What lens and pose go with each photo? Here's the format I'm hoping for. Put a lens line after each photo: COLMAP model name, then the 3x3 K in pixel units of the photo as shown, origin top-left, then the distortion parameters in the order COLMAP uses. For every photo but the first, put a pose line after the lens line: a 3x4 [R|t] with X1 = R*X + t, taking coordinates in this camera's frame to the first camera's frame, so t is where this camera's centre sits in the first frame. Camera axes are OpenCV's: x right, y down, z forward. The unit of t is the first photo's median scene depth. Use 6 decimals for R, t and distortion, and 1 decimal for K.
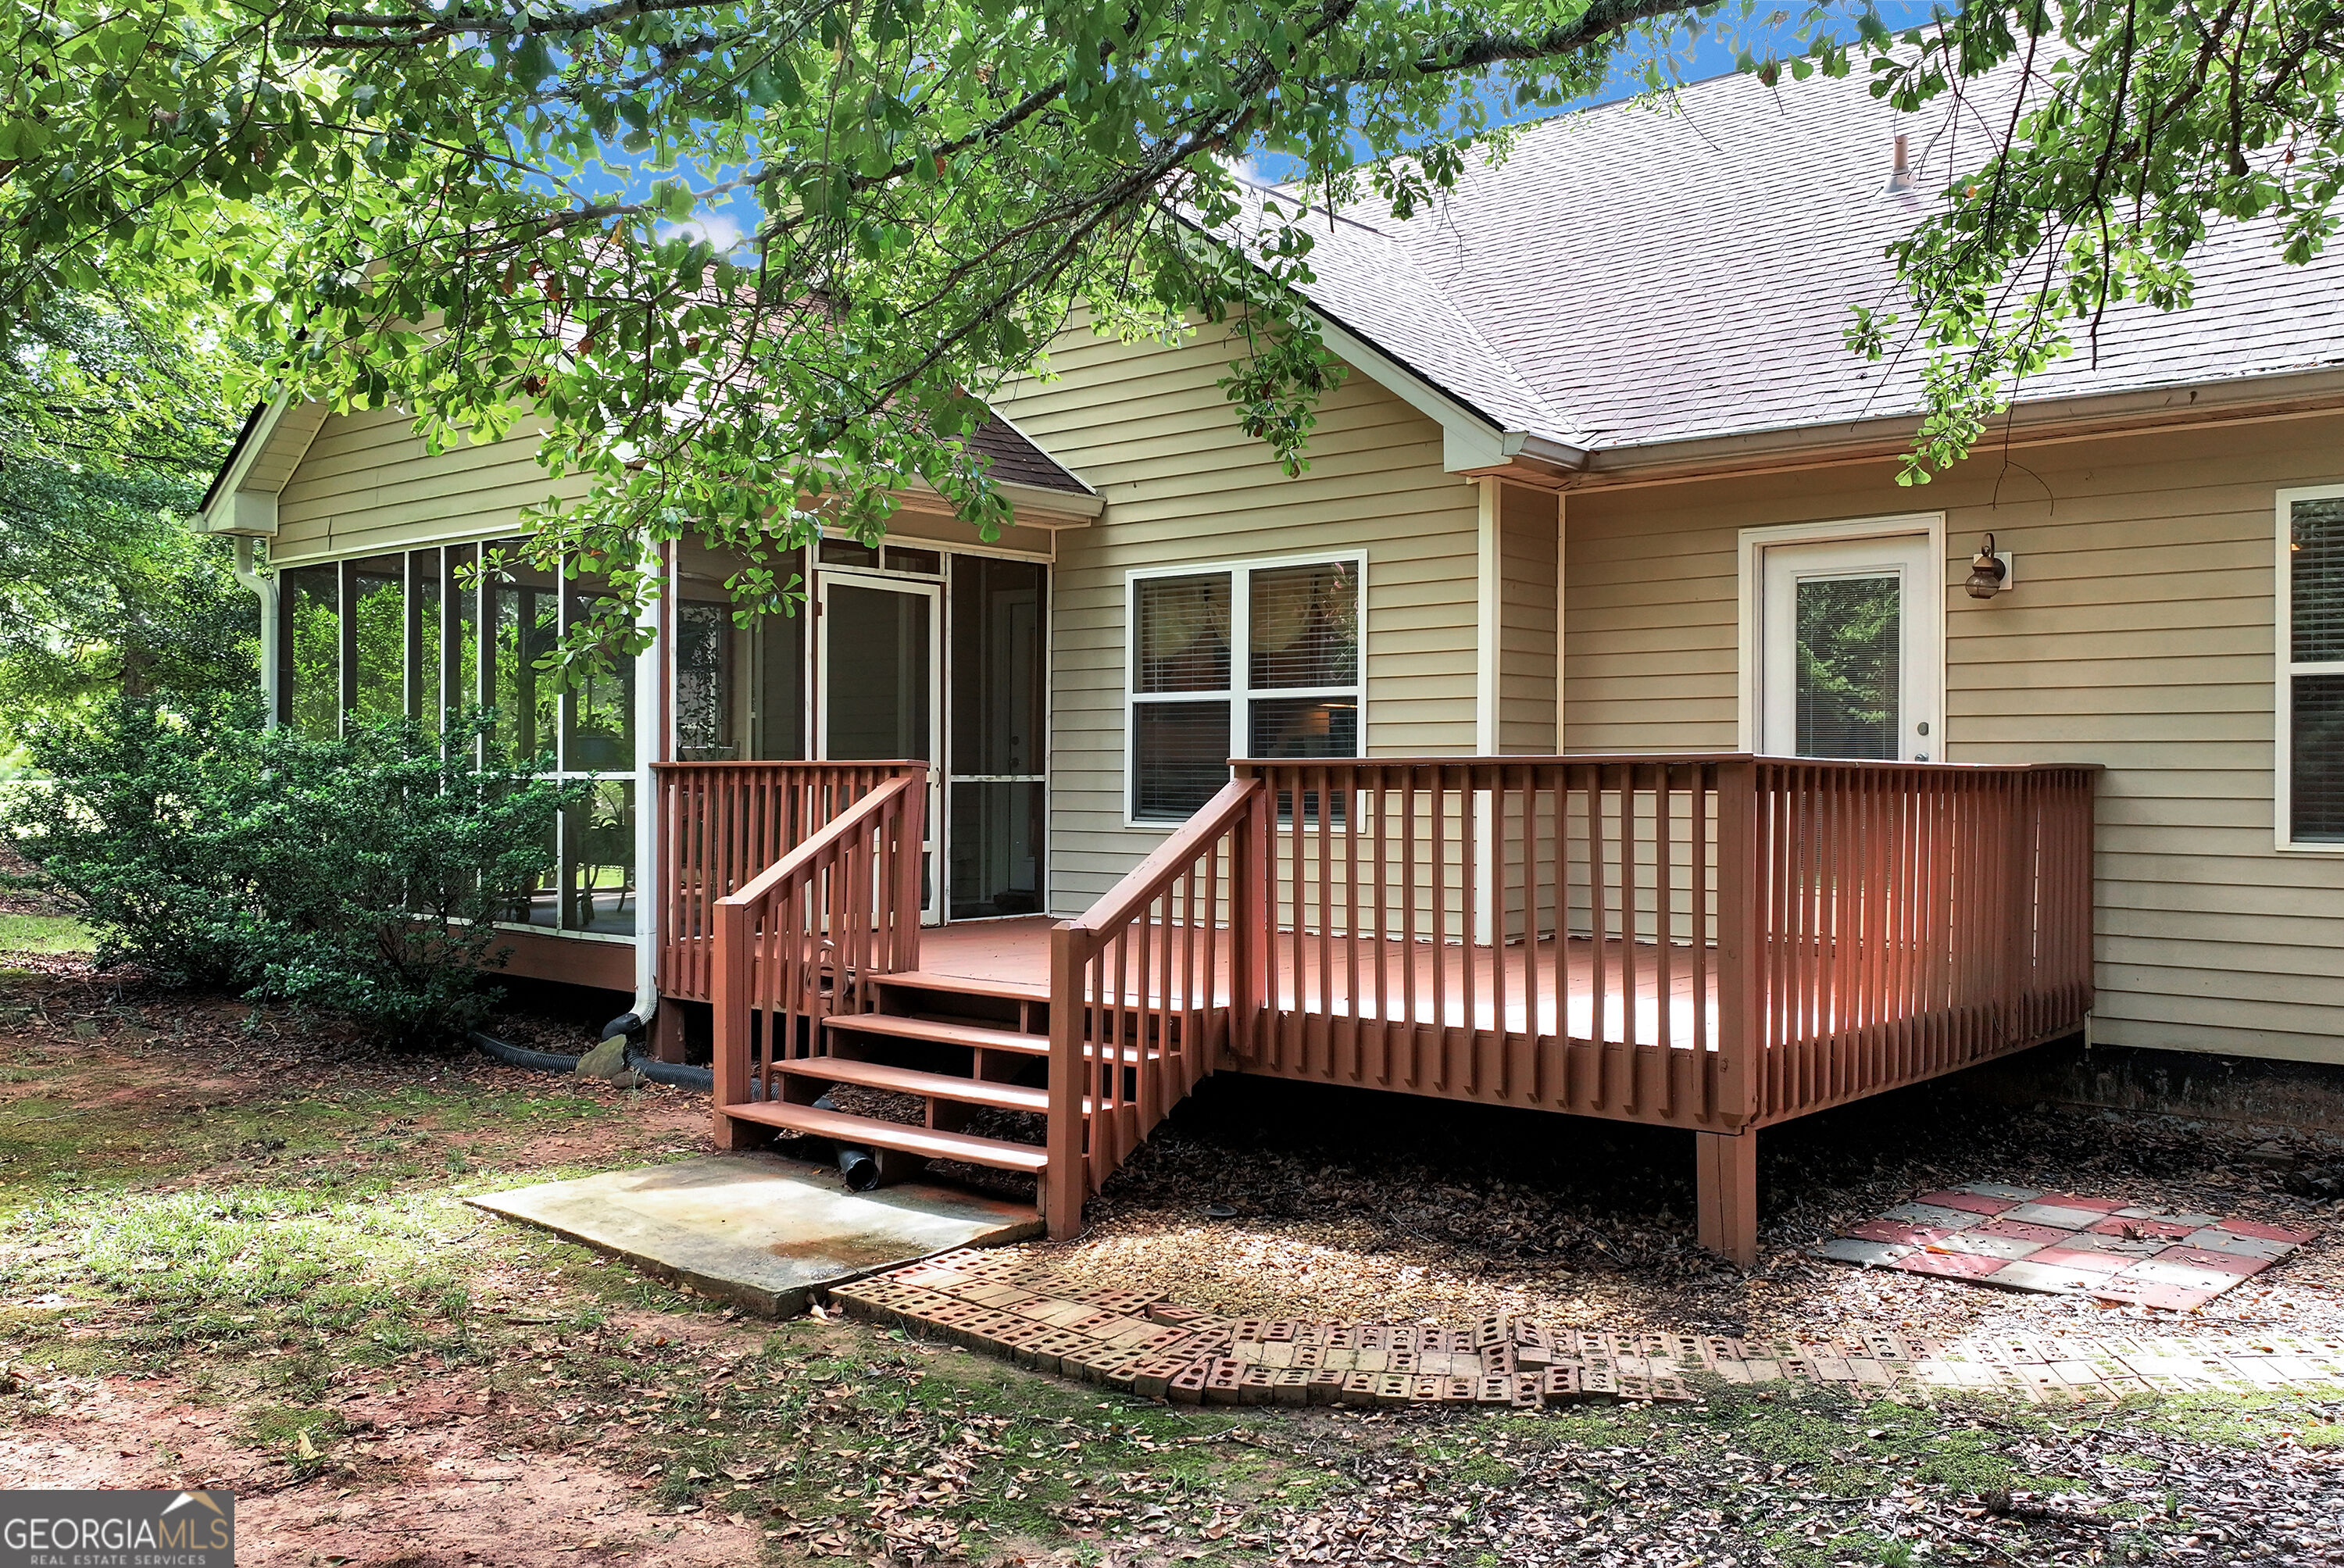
lens RADIAL K [[1946.1, 0, 1180.3], [0, 1946.1, 772.0], [0, 0, 1]] dist [0.000360, -0.017361]
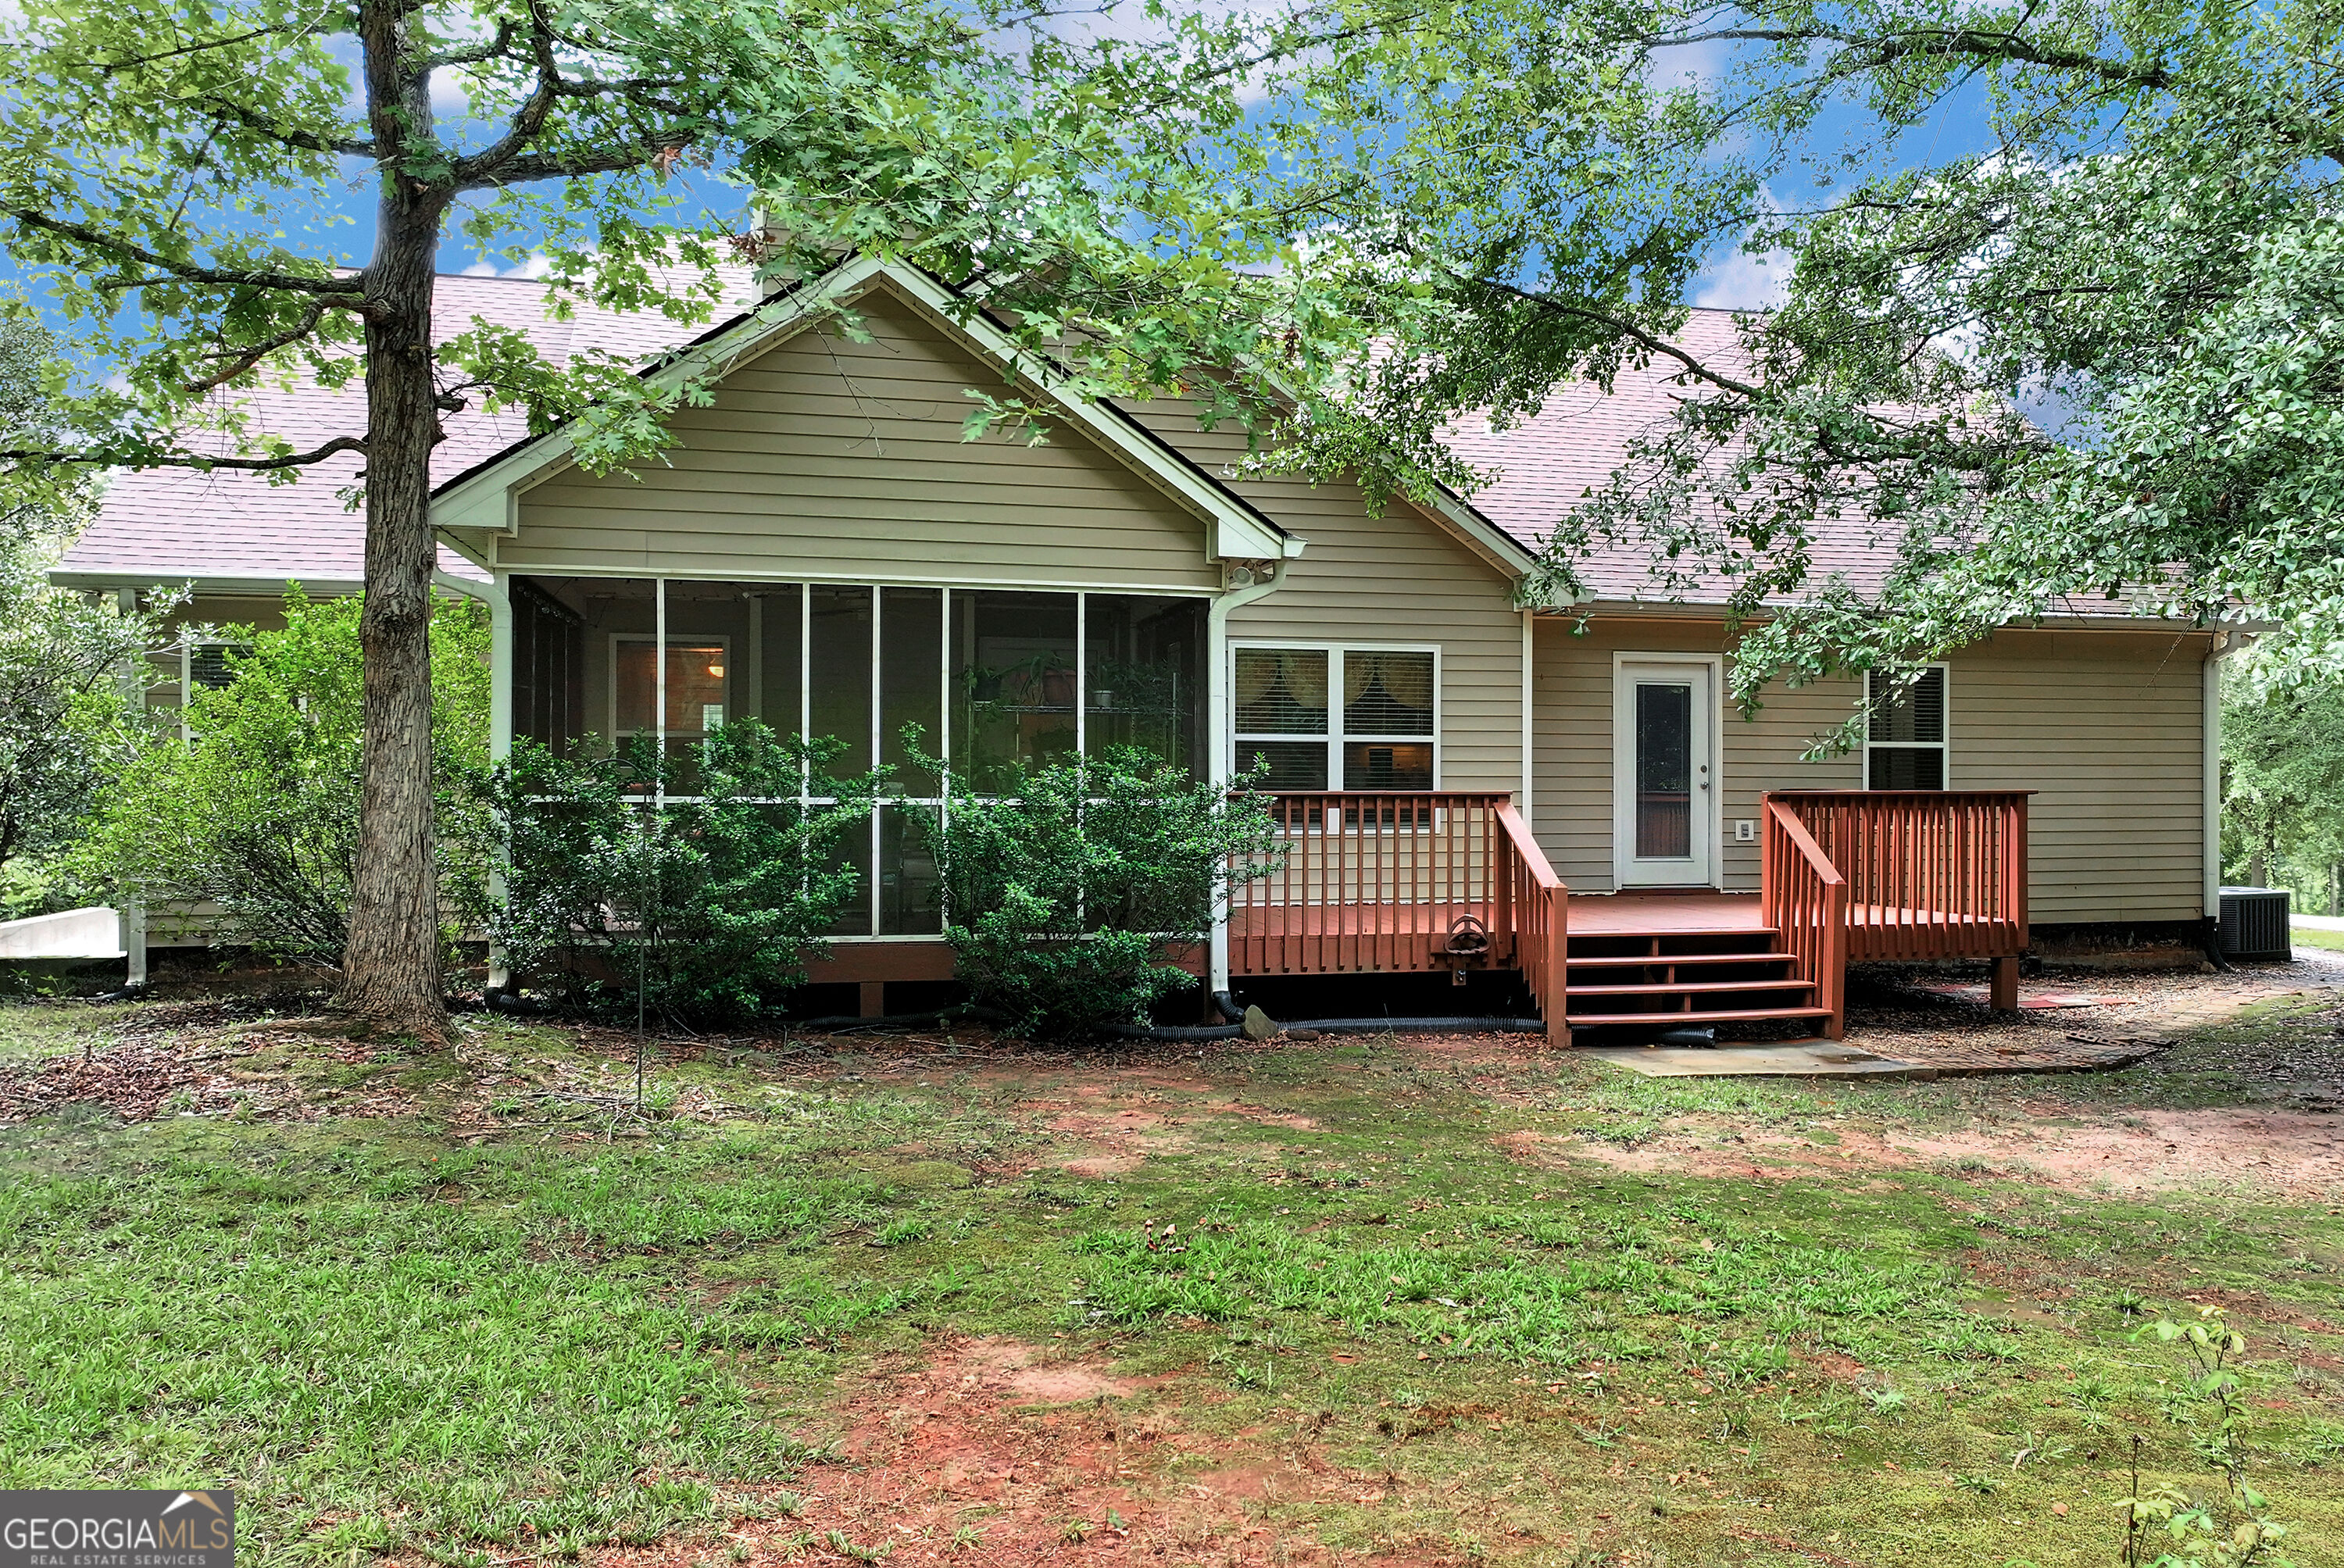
lens RADIAL K [[1946.1, 0, 1180.3], [0, 1946.1, 772.0], [0, 0, 1]] dist [0.000360, -0.017361]
pose [[0.579506, -0.000852, 0.814968, -1.467955], [-0.001353, 0.999997, 0.002008, -0.022448], [-0.814967, -0.002266, 0.579503, 0.341310]]
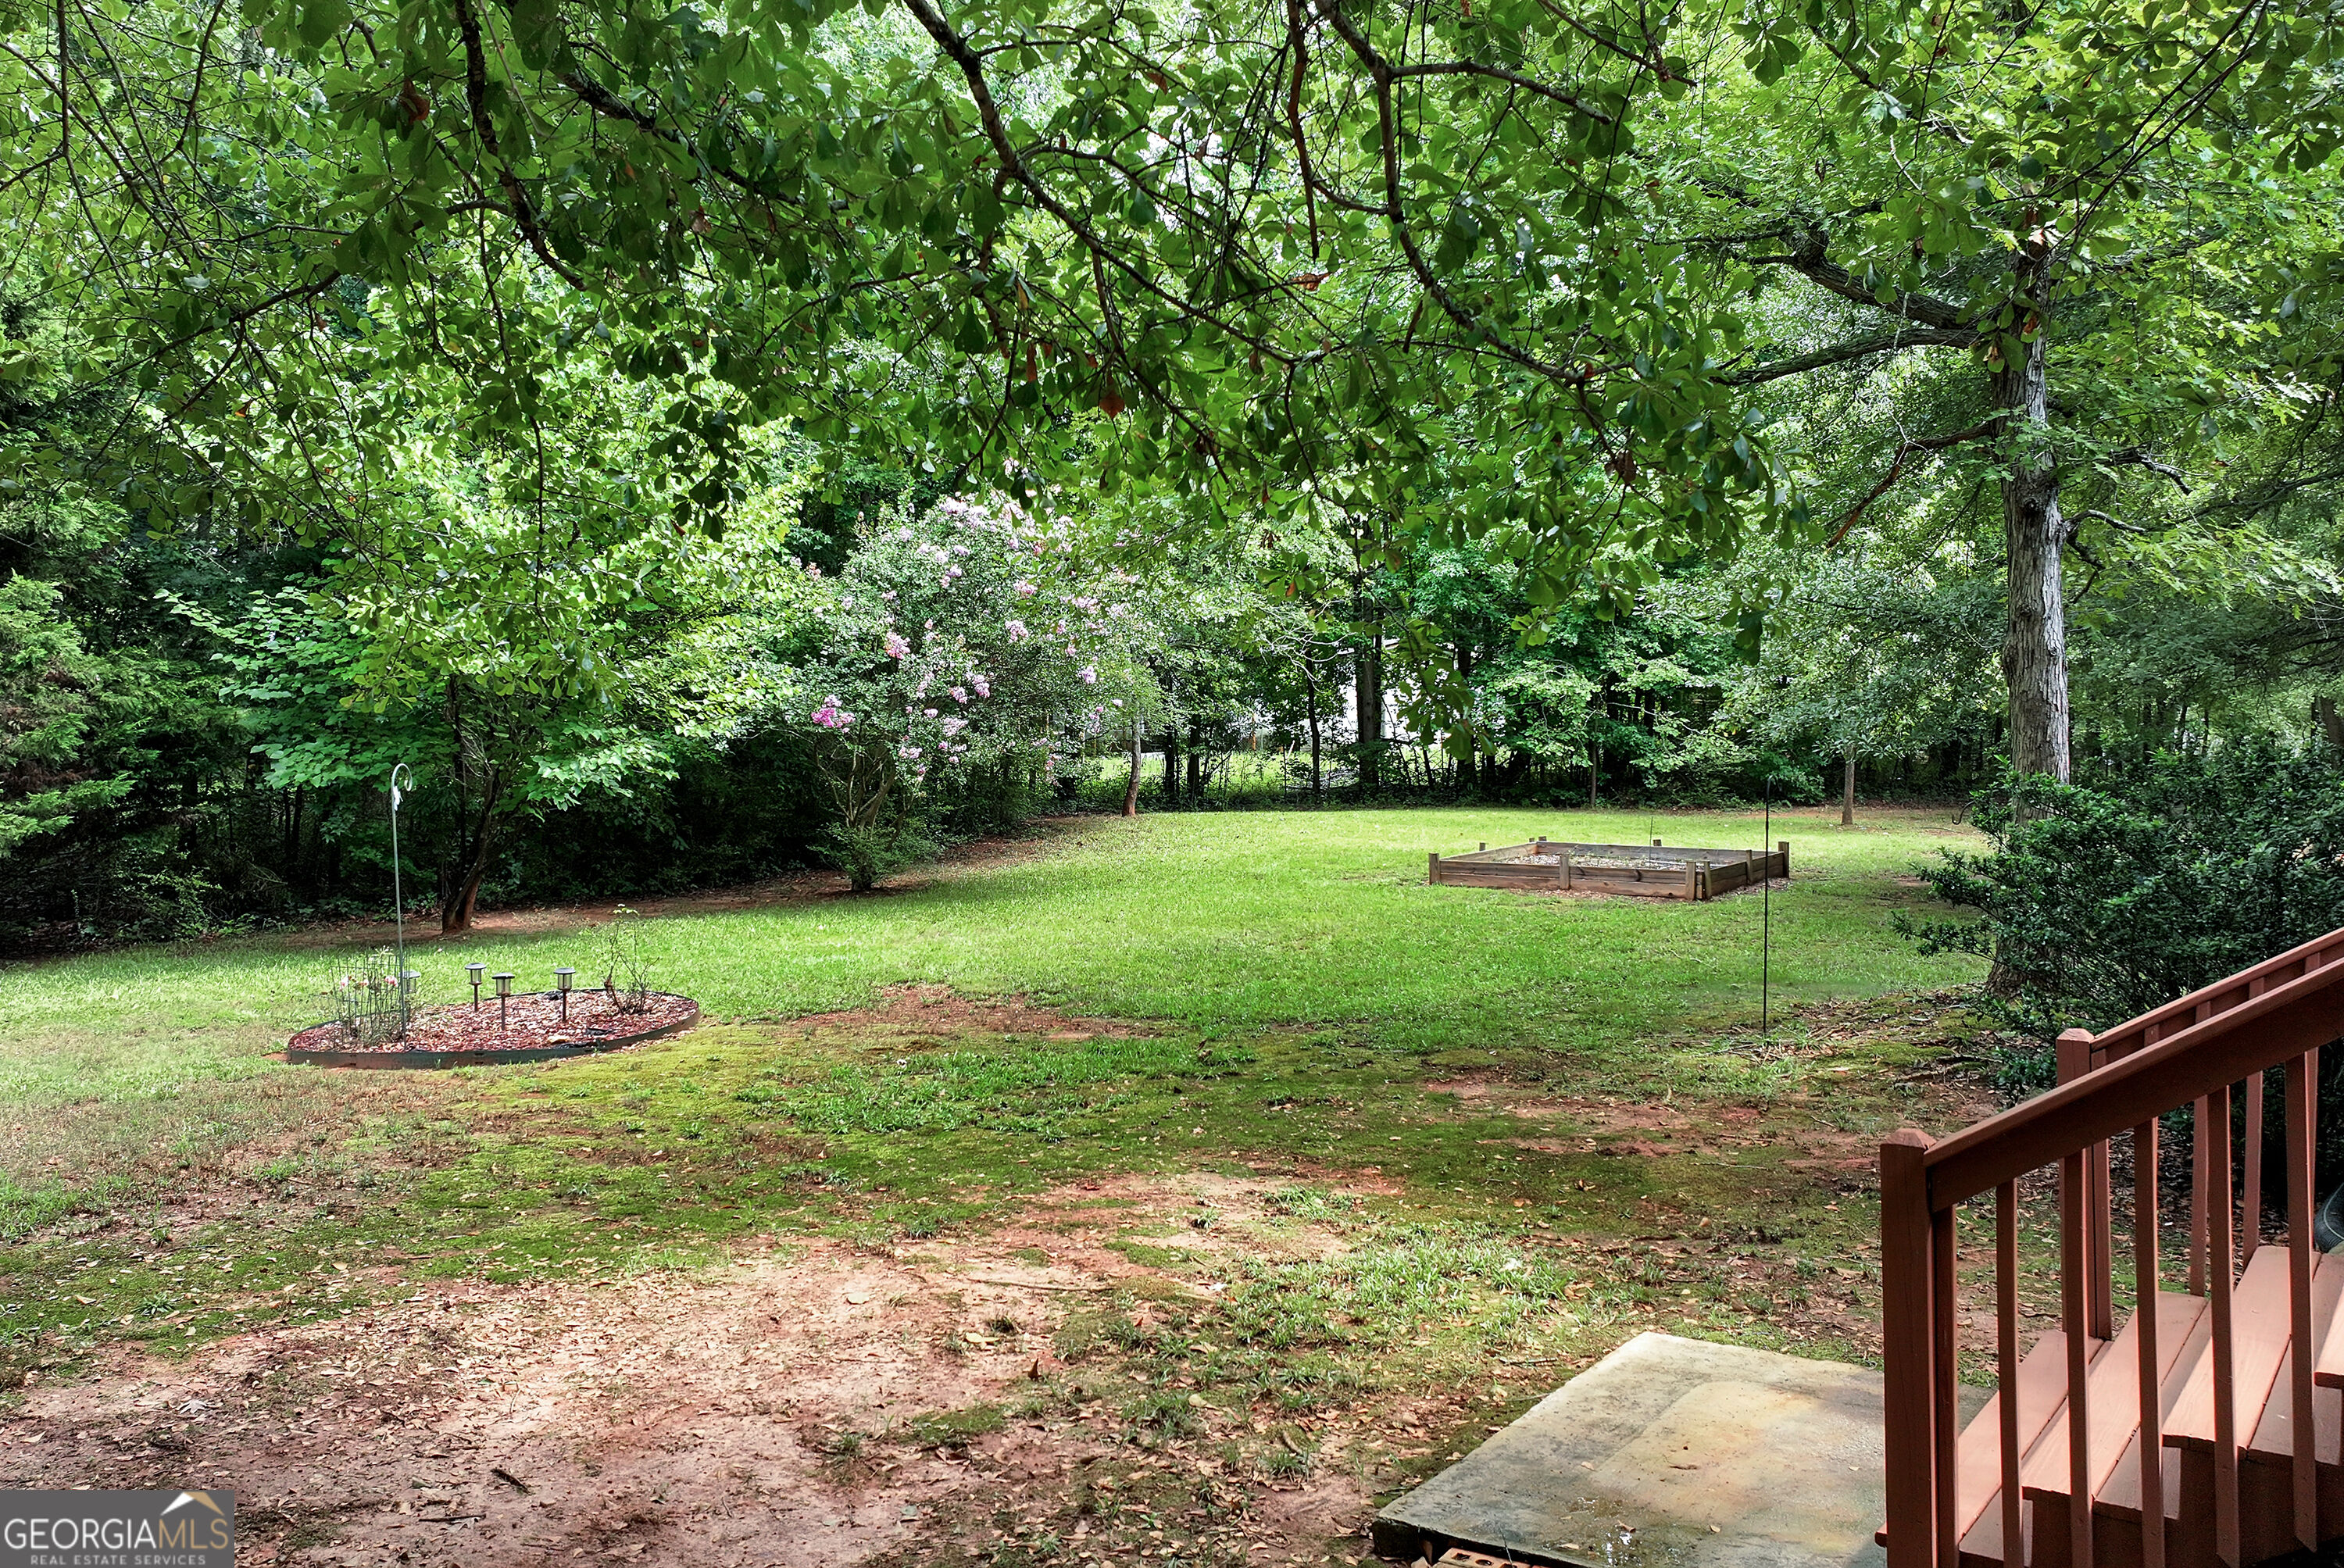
lens RADIAL K [[1913.5, 0, 1156.0], [0, 1913.5, 790.2], [0, 0, 1]] dist [-0.005250, 0.014498]
pose [[0.091889, 0.001799, -0.995768, 0.366131], [0.005567, 0.999982, 0.002320, -0.021506], [0.995754, -0.005757, 0.091878, 0.542220]]
